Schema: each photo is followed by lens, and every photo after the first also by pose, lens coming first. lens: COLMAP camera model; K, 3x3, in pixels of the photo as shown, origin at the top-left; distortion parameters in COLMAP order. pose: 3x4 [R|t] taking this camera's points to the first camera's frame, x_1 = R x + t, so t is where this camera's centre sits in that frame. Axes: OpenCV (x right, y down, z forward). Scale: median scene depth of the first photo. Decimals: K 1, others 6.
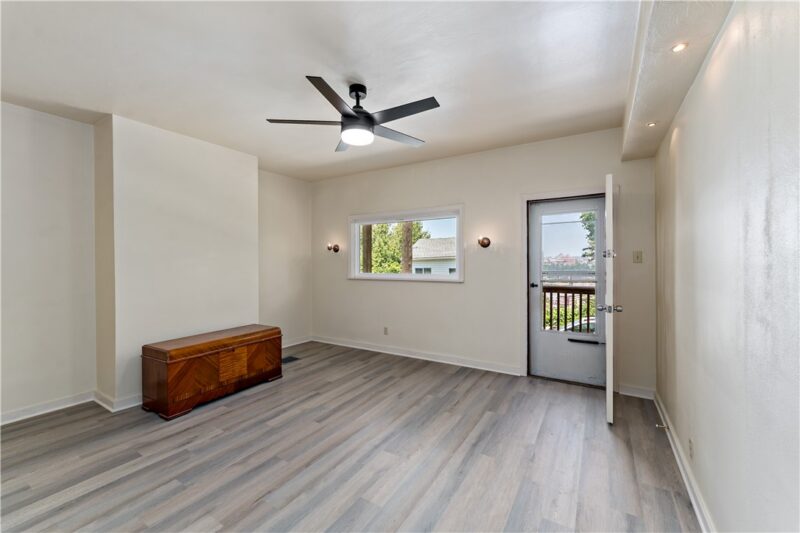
lens RADIAL K [[327.4, 0, 399.3], [0, 327.4, 262.1], [0, 0, 1]] dist [0.001186, 0.000028]
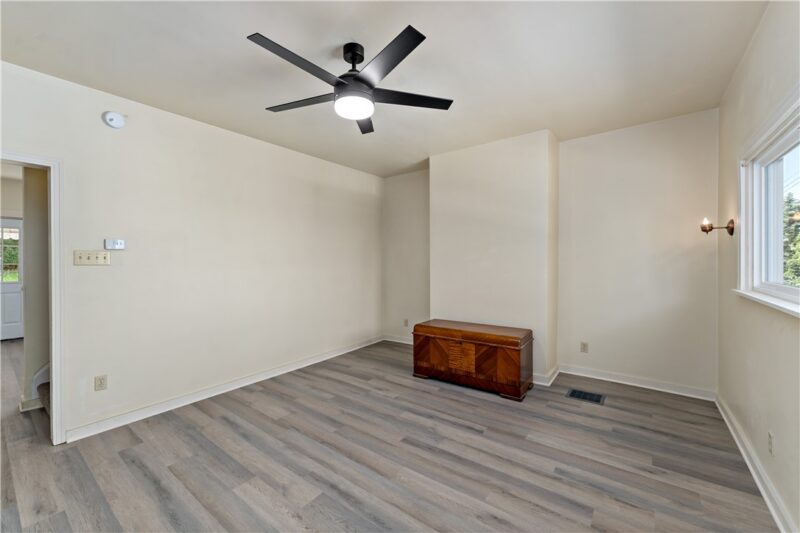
lens RADIAL K [[319.1, 0, 400.2], [0, 319.1, 258.7], [0, 0, 1]] dist [0.001606, 0.000096]
pose [[-0.088188, 0.005434, -0.996089, 0.512982], [0.008825, 0.999950, 0.004674, -0.004666], [0.996065, -0.008378, -0.088232, 0.902182]]
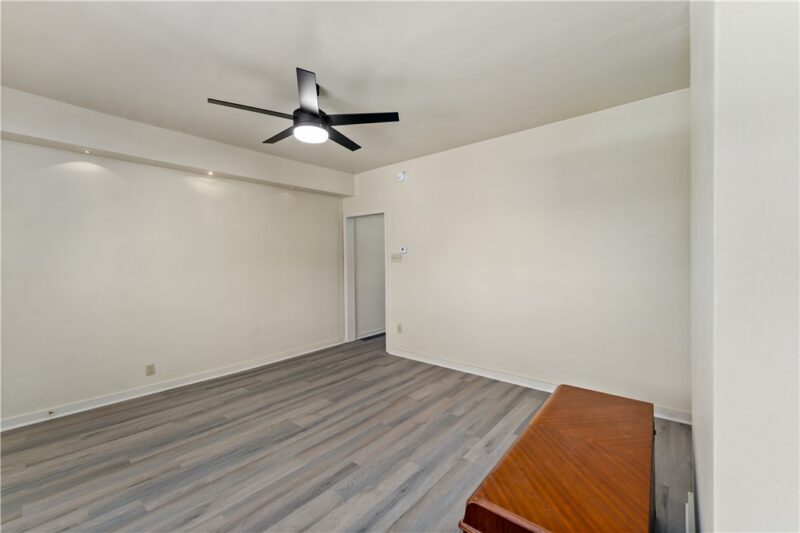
lens RADIAL K [[326.9, 0, 410.7], [0, 326.9, 265.0], [0, 0, 1]] dist [0.000039, 0.000005]
pose [[-0.992320, 0.013965, 0.122907, -0.407887], [0.015878, 0.999767, 0.014599, 0.004808], [-0.122674, 0.016438, -0.992311, 1.470039]]
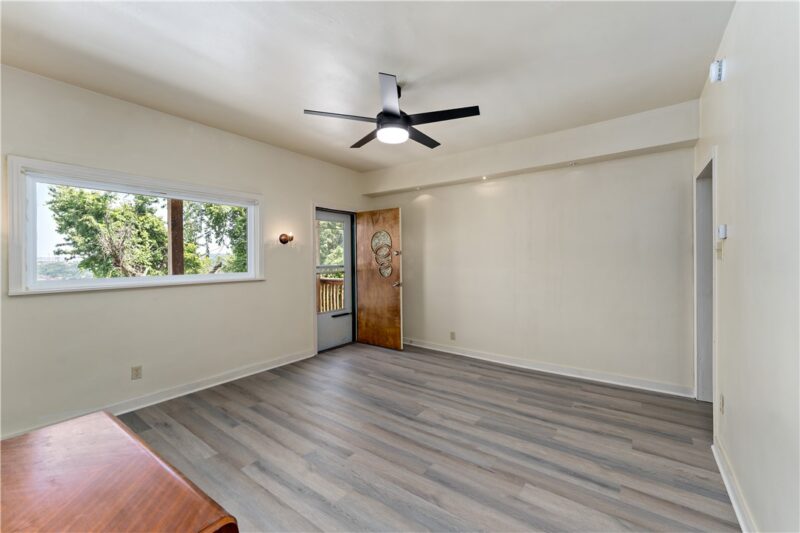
lens RADIAL K [[327.4, 0, 399.3], [0, 327.4, 262.1], [0, 0, 1]] dist [0.001186, 0.000028]
pose [[0.084272, -0.006464, 0.996422, -0.872274], [0.005996, 0.999964, 0.005980, 0.010210], [-0.996425, 0.005470, 0.084308, 0.682526]]
